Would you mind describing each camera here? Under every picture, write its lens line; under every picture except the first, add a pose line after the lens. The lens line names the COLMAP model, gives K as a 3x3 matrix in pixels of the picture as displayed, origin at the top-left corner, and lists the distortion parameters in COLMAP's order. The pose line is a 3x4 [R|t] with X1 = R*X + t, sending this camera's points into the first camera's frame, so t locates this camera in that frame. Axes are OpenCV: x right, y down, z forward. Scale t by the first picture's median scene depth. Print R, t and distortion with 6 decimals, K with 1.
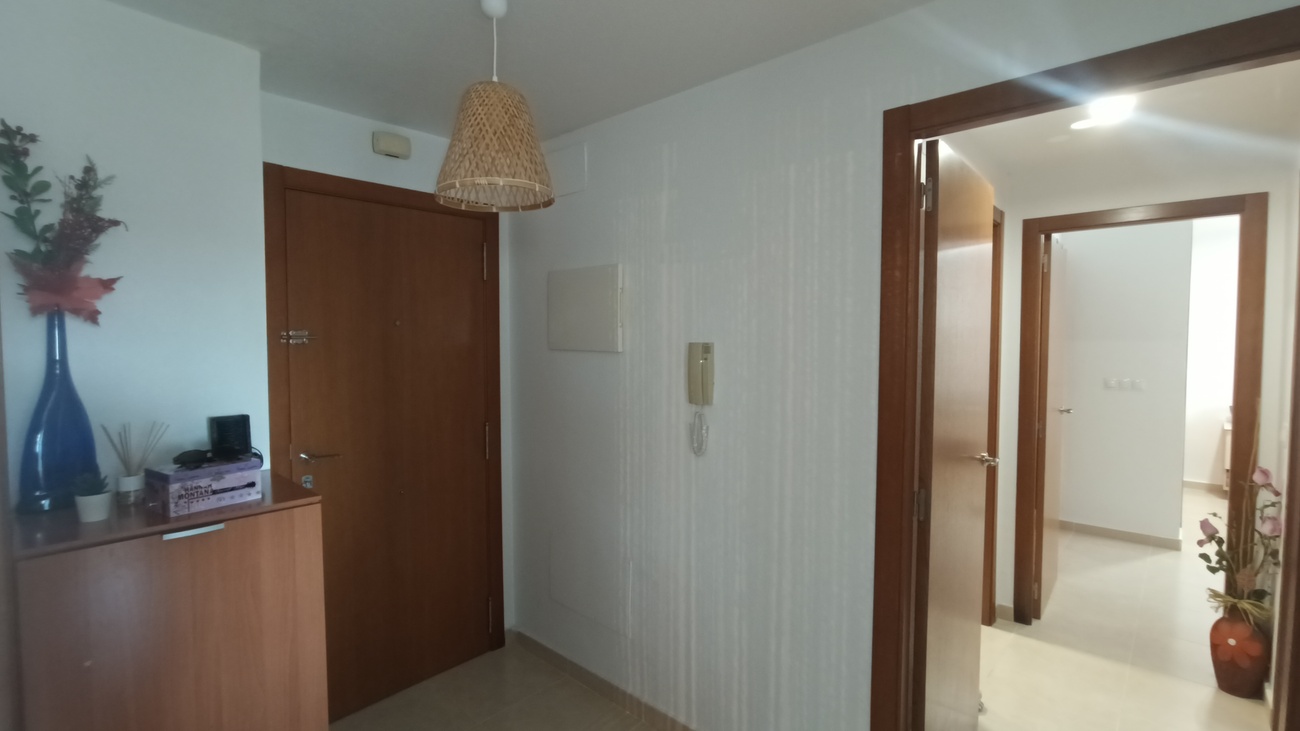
lens RADIAL K [[572.1, 0, 650.0], [0, 572.1, 365.5], [0, 0, 1]] dist [0.020509, -0.014828]
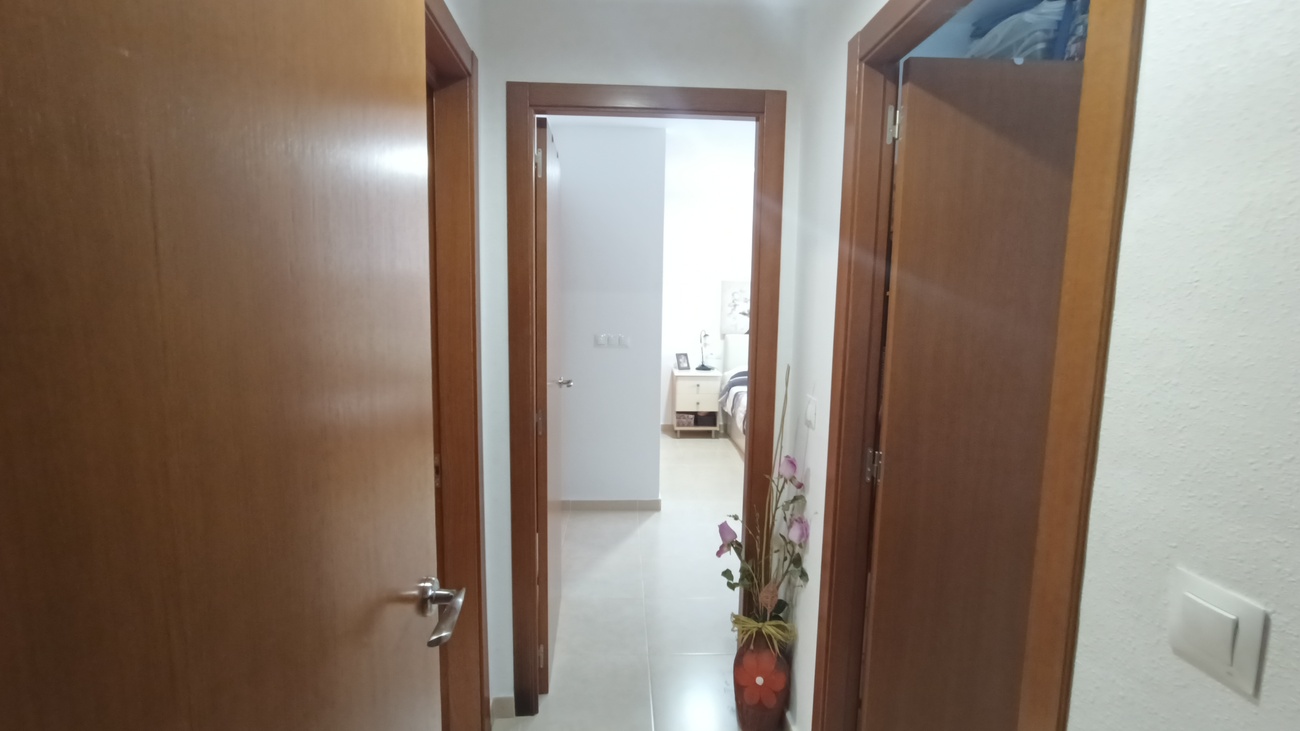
lens RADIAL K [[592.5, 0, 640.5], [0, 592.5, 361.8], [0, 0, 1]] dist [-0.033008, 0.021461]
pose [[0.710449, -0.066943, 0.700558, 0.351035], [0.016643, 0.996785, 0.078371, -0.010411], [-0.703552, -0.044019, 0.709279, 0.533953]]
